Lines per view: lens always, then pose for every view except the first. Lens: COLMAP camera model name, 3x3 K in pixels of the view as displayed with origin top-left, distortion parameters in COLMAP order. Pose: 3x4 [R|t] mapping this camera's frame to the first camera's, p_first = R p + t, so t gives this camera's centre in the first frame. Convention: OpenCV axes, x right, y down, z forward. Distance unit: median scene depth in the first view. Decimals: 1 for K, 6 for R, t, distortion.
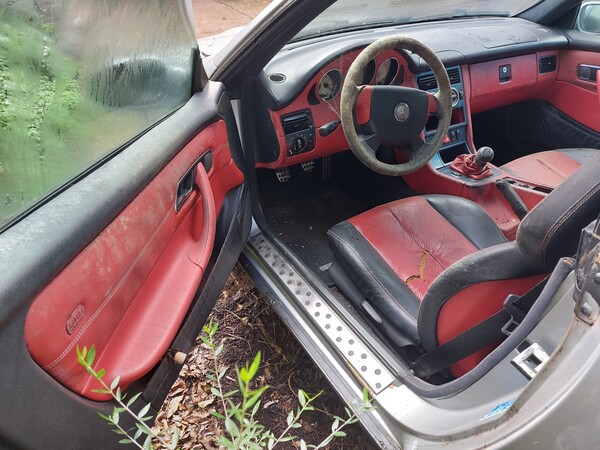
lens RADIAL K [[442.5, 0, 302.1], [0, 442.5, 226.4], [0, 0, 1]] dist [0.059182, -0.053965]
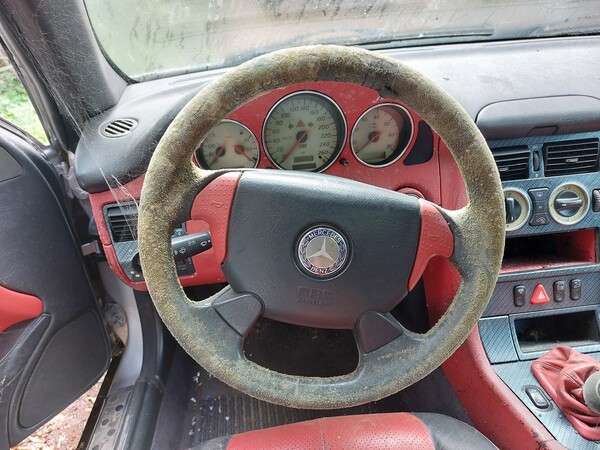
lens RADIAL K [[442.5, 0, 297.9], [0, 442.5, 225.7], [0, 0, 1]] dist [0.059182, -0.053965]
pose [[0.909301, 0.173582, -0.378208, 0.287470], [-0.194290, 0.980797, -0.016974, -0.227722], [0.367999, 0.088917, 0.925565, 0.556212]]
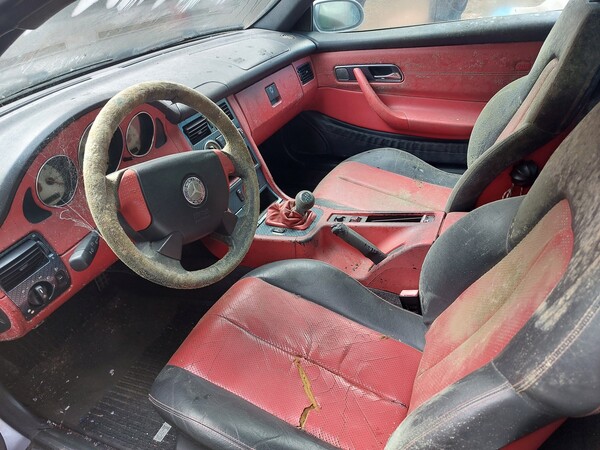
lens RADIAL K [[442.5, 0, 303.7], [0, 442.5, 228.6], [0, 0, 1]] dist [0.059182, -0.053965]
pose [[0.815191, -0.360583, 0.453258, 0.033389], [0.375514, 0.924848, 0.060383, -0.157002], [-0.440968, 0.120981, 0.889332, 0.301472]]
